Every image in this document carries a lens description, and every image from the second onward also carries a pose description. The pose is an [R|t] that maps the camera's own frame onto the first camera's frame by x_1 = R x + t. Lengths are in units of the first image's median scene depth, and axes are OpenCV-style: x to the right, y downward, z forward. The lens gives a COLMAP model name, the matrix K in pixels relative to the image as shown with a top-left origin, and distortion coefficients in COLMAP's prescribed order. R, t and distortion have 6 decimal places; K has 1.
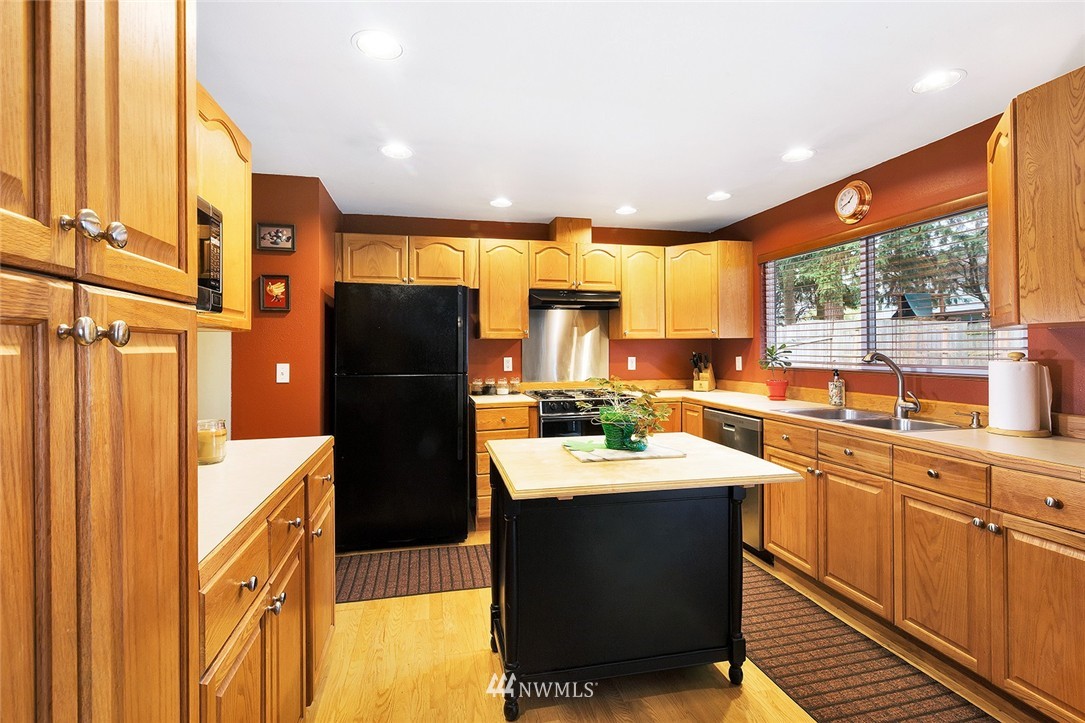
lens RADIAL K [[509.3, 0, 545.8], [0, 509.3, 348.3], [0, 0, 1]] dist [0.004742, 0.000492]
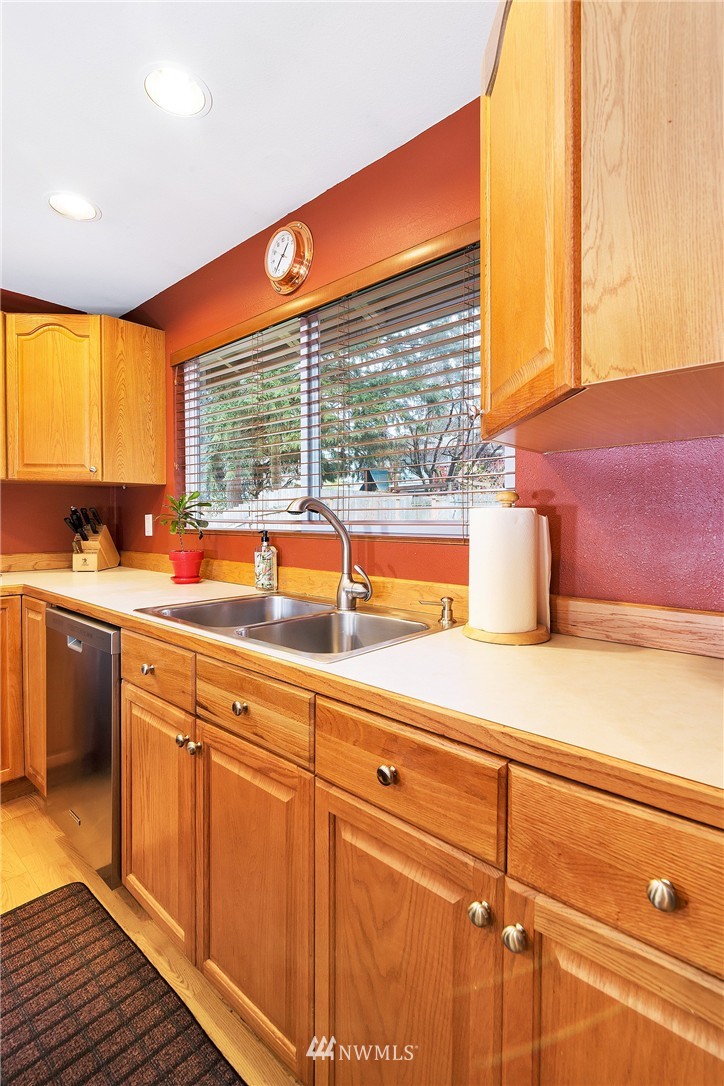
lens RADIAL K [[511.2, 0, 363.6], [0, 511.2, 522.4], [0, 0, 1]] dist [-0.000853, -0.000197]
pose [[0.825803, 0.004075, 0.563944, 0.385428], [-0.008910, 0.999943, 0.005821, 0.032071], [-0.563889, -0.009832, 0.825792, 0.509962]]
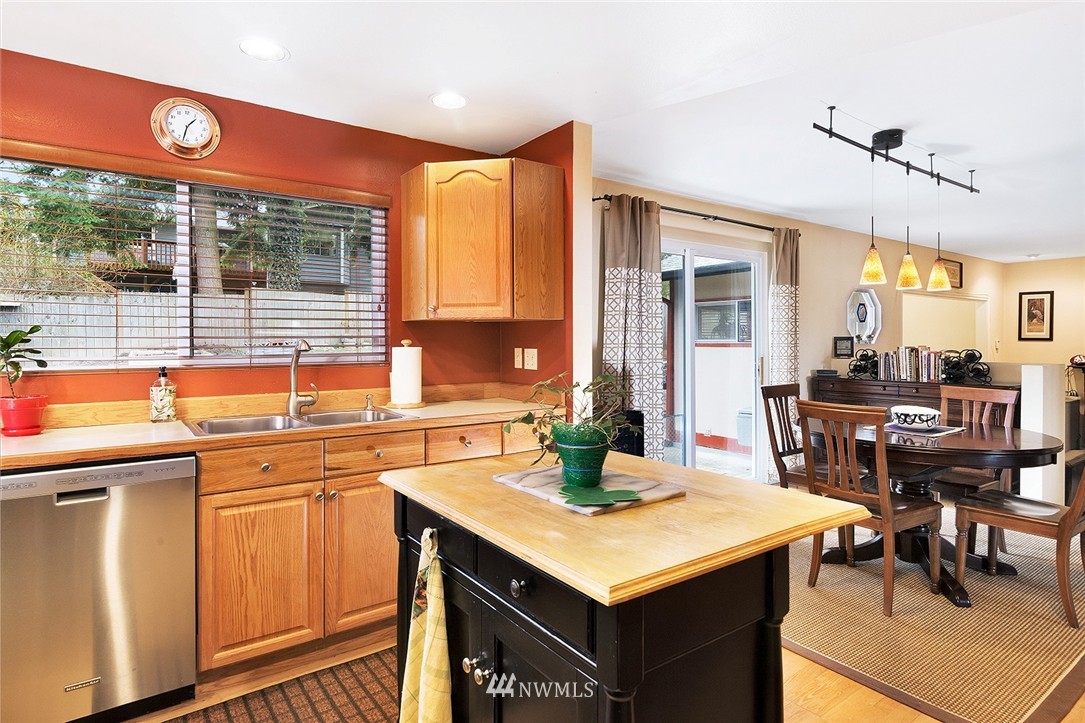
lens RADIAL K [[601.0, 0, 543.1], [0, 601.0, 342.1], [0, 0, 1]] dist [0.000734, 0.000618]
pose [[-0.376911, 0.002504, 0.926246, -0.418993], [0.001819, 0.999996, -0.001963, 0.013185], [-0.926248, 0.000945, -0.376914, 1.010262]]
